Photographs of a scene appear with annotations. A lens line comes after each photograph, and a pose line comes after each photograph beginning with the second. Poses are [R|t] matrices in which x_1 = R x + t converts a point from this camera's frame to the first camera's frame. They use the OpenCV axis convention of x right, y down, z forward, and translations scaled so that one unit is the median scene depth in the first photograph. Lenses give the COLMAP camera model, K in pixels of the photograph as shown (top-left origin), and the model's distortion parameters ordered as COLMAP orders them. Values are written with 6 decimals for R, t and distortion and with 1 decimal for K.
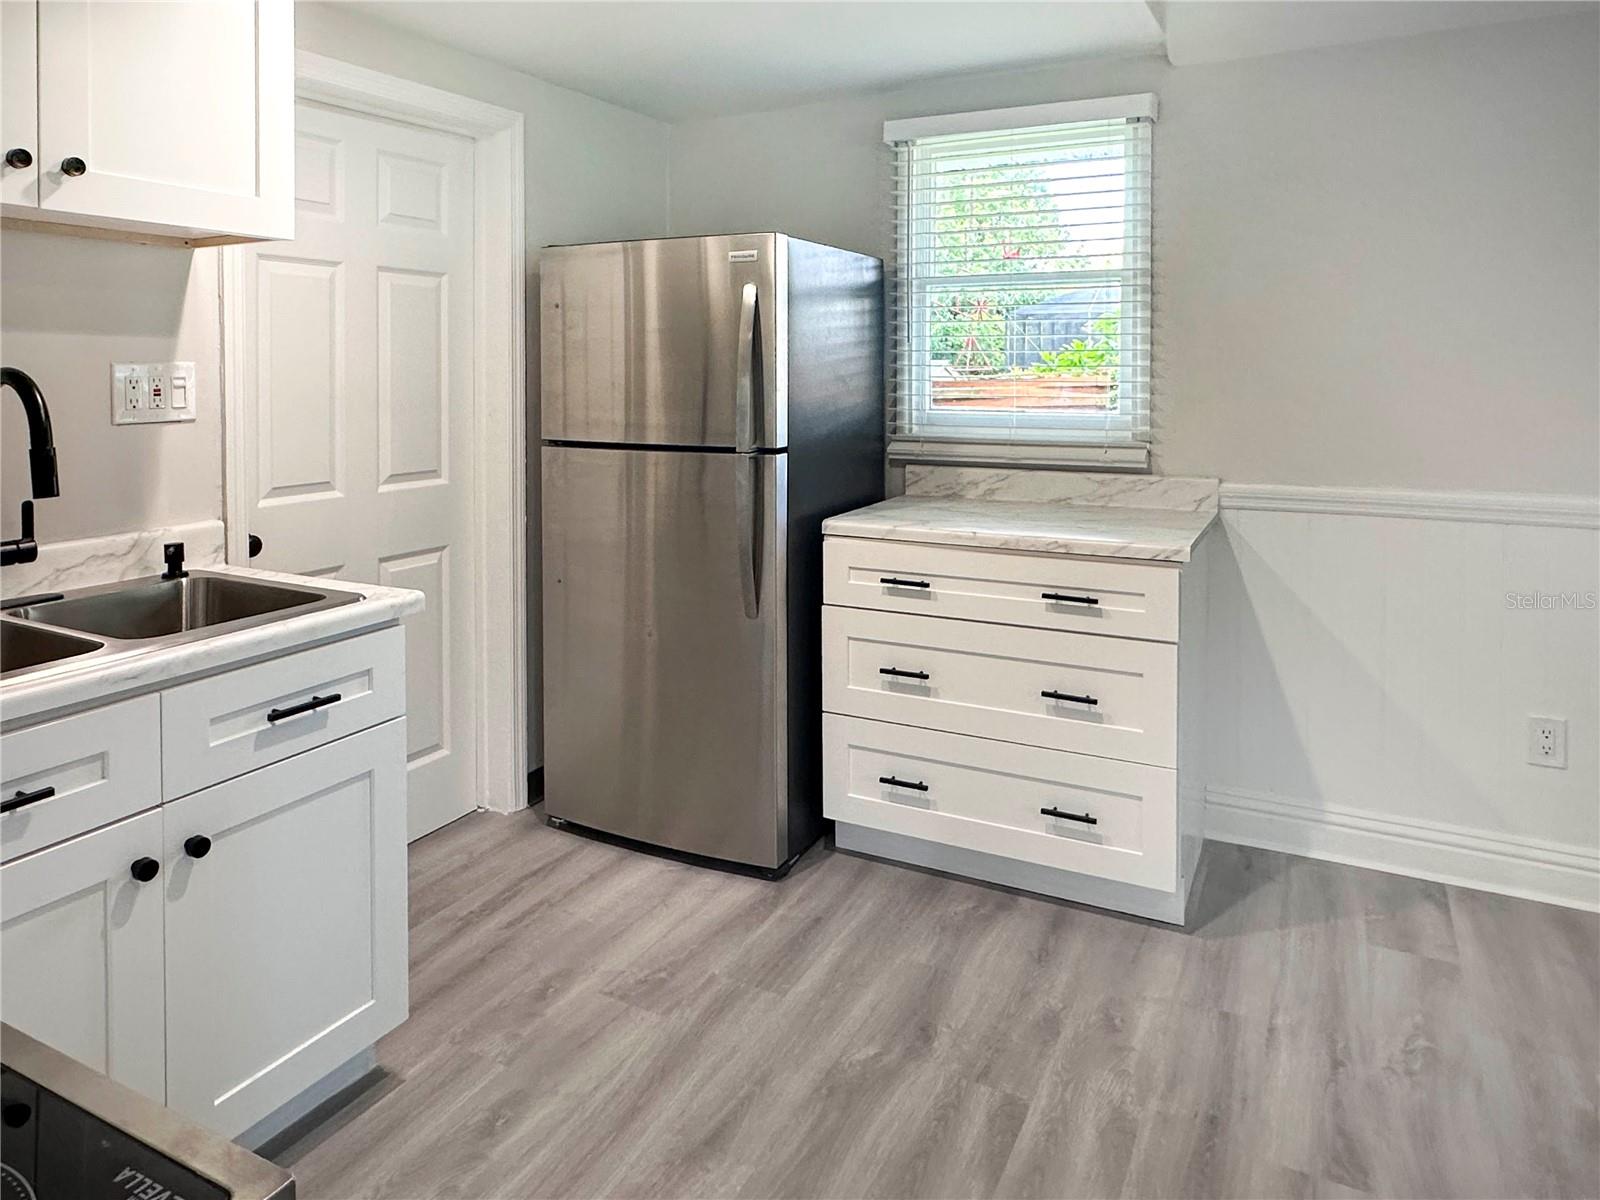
lens RADIAL K [[1041.7, 0, 798.6], [0, 1041.7, 393.7], [0, 0, 1]] dist [-0.000122, -0.001314]
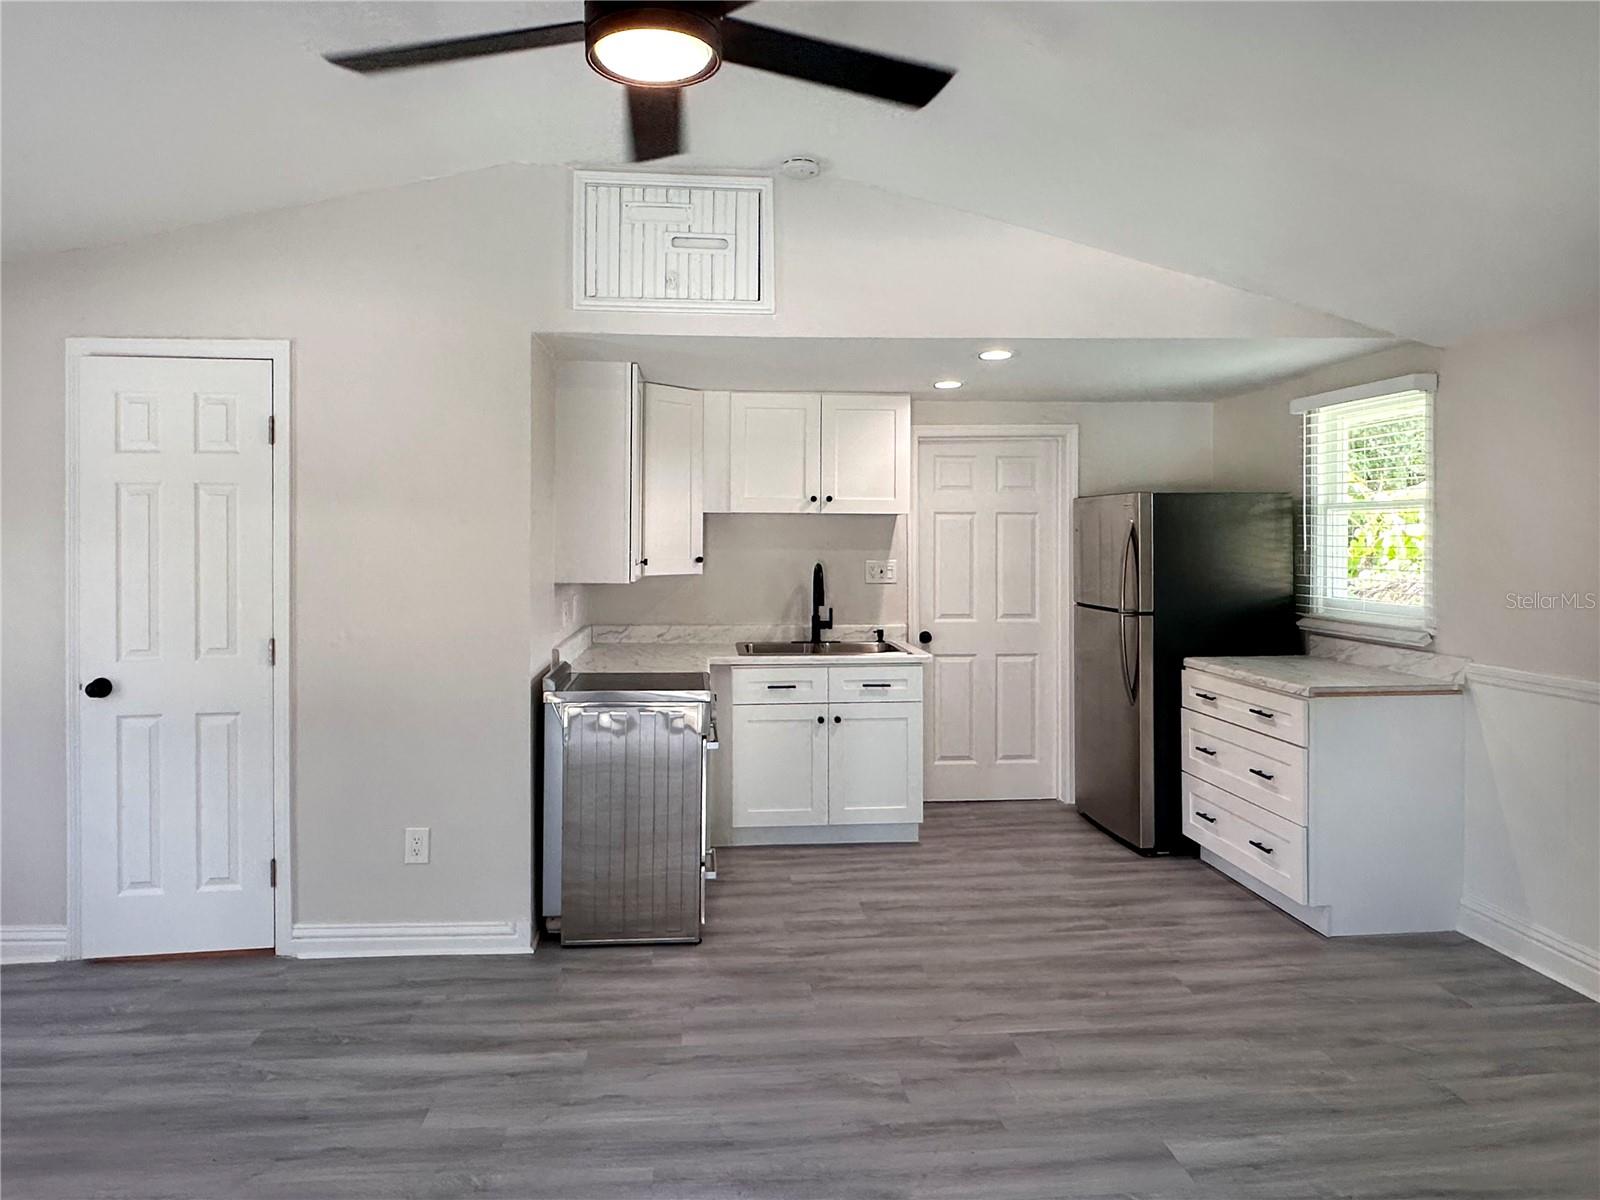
lens RADIAL K [[1007.4, 0, 799.3], [0, 1007.4, 536.1], [0, 0, 1]] dist [-0.000127, -0.001001]
pose [[0.553832, 0.000893, -0.832628, 1.095424], [-0.023164, 0.999629, -0.014336, -0.039402], [0.832306, 0.027227, 0.553648, -0.456286]]
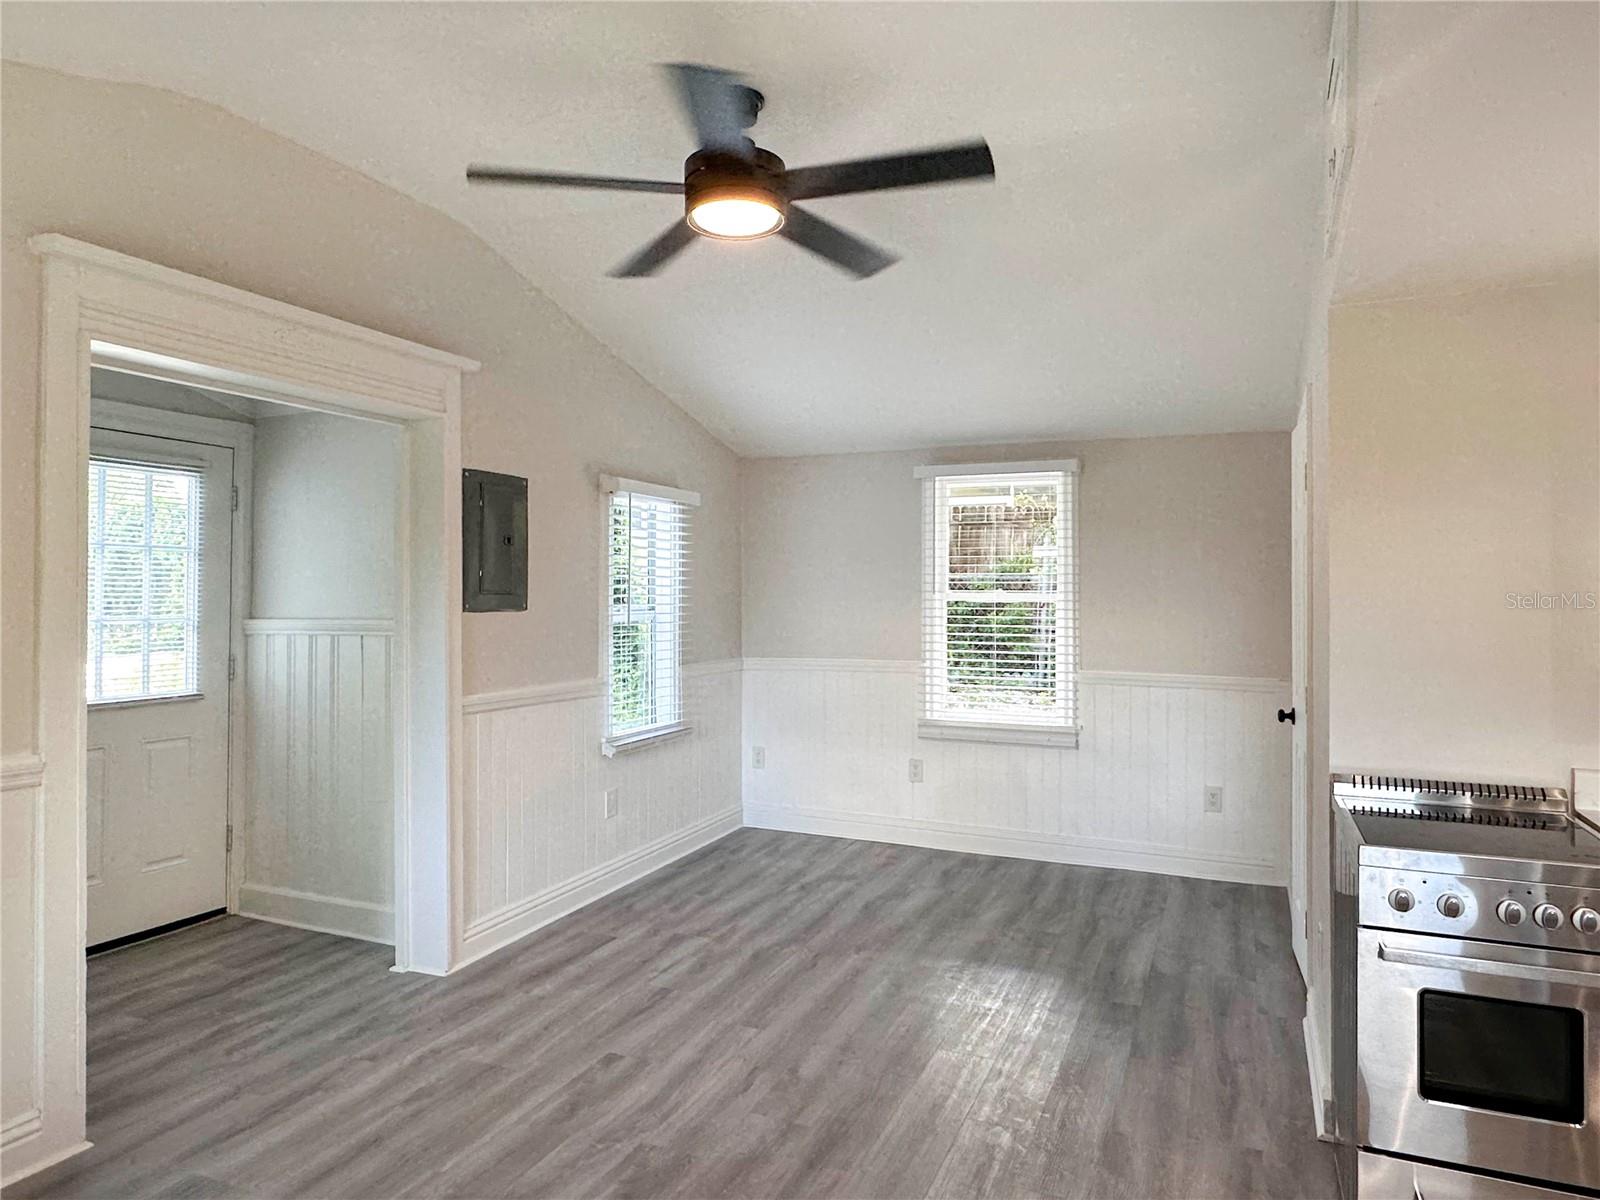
lens RADIAL K [[1032.8, 0, 796.4], [0, 1032.8, 582.6], [0, 0, 1]] dist [-0.001961, -0.000667]
pose [[-0.996989, -0.004238, -0.077422, 0.394232], [-0.005714, 0.999806, 0.018850, -0.066289], [0.077327, 0.019236, -0.996820, 0.960144]]
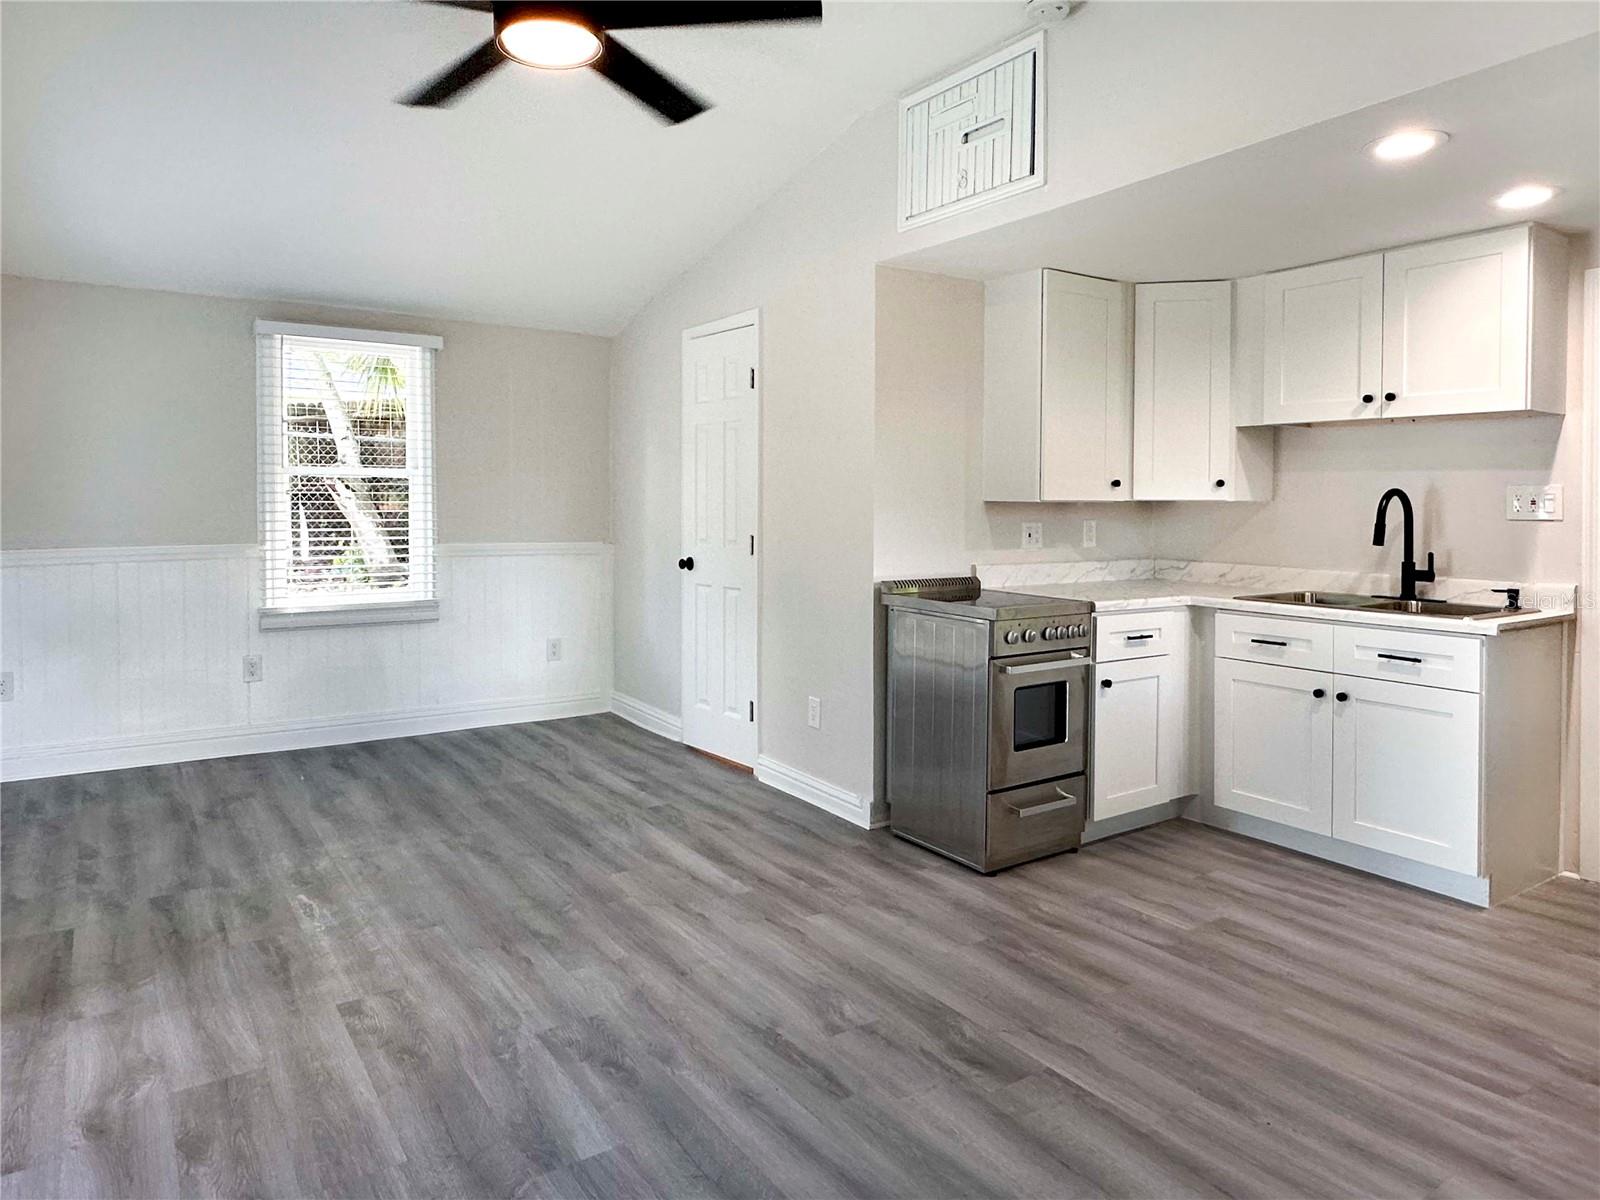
lens RADIAL K [[1025.9, 0, 783.7], [0, 1025.9, 512.0], [0, 0, 1]] dist [0.005339, 0.000655]
pose [[-0.468819, 0.007139, -0.883266, 1.162151], [-0.028289, 0.999333, 0.023092, 0.008058], [0.882841, 0.035812, -0.468304, 0.564198]]
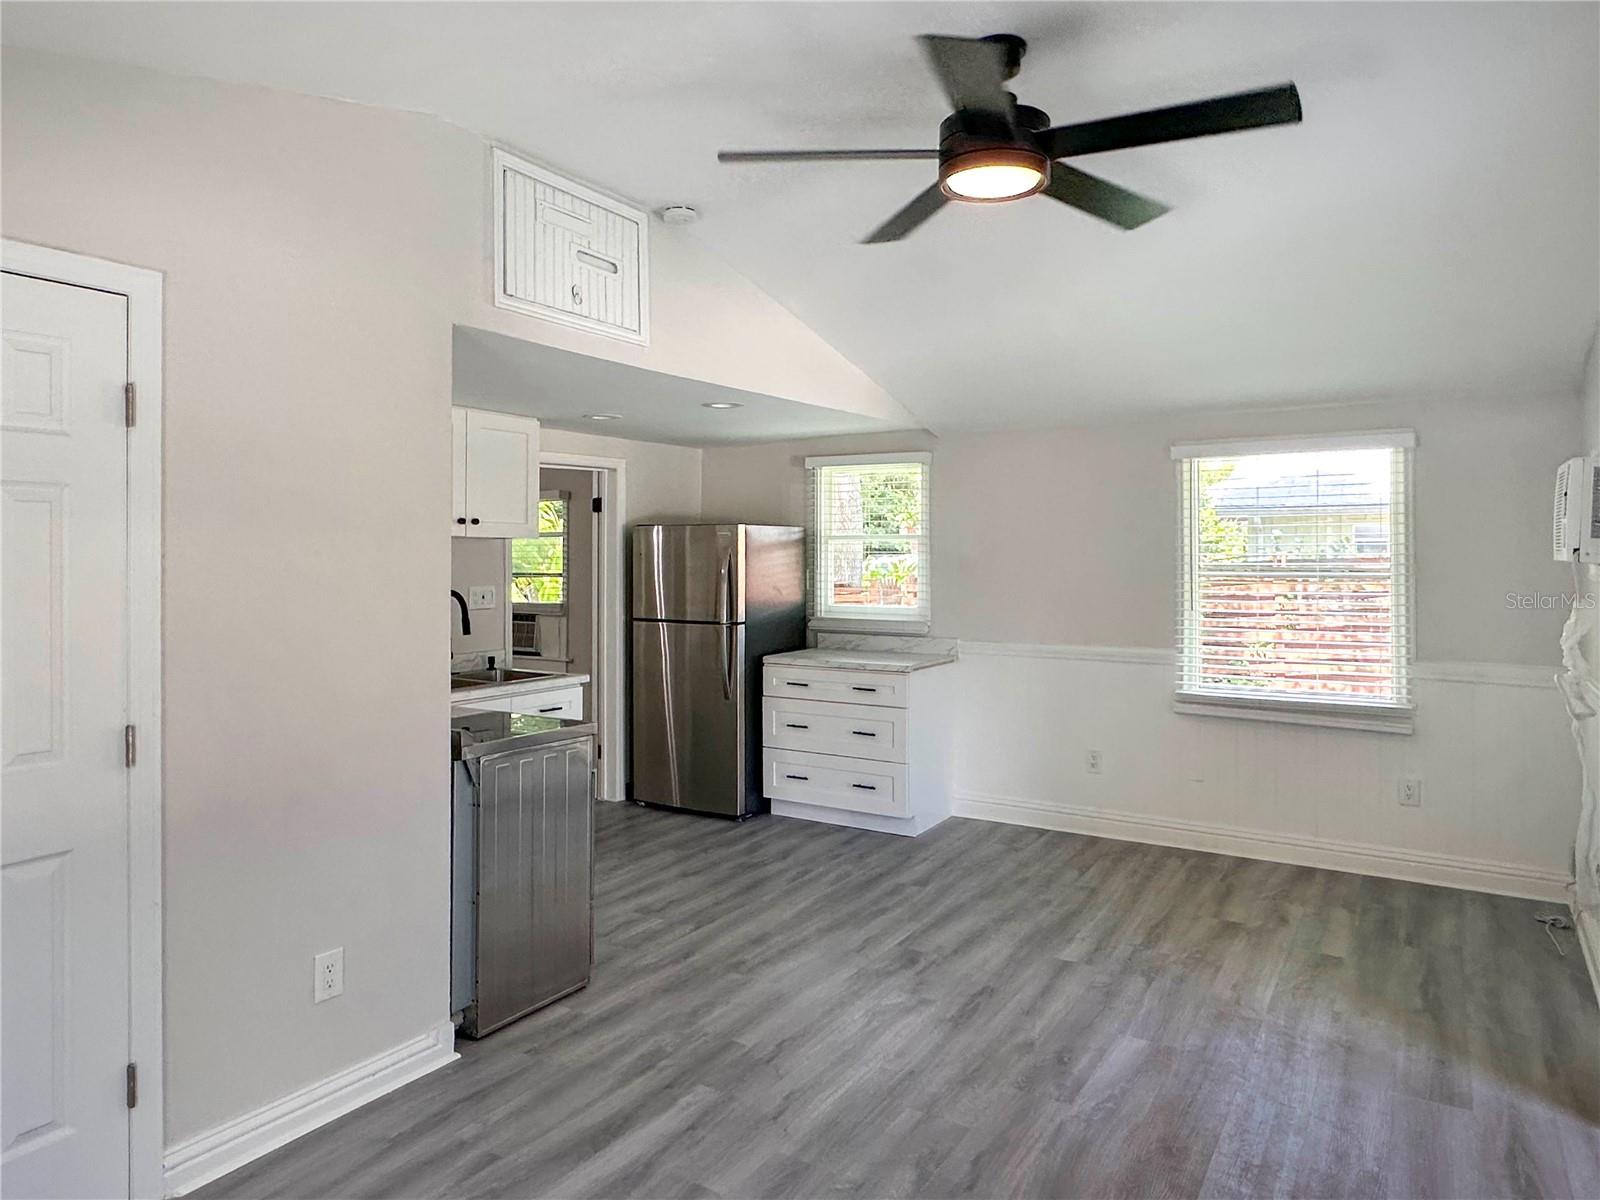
lens RADIAL K [[998.7, 0, 796.5], [0, 998.7, 558.2], [0, 0, 1]] dist [0.000406, -0.000874]
pose [[0.996977, 0.001771, -0.077681, 0.261894], [-0.003562, 0.999731, -0.022924, -0.034693], [0.077619, 0.023131, 0.996715, -1.091869]]
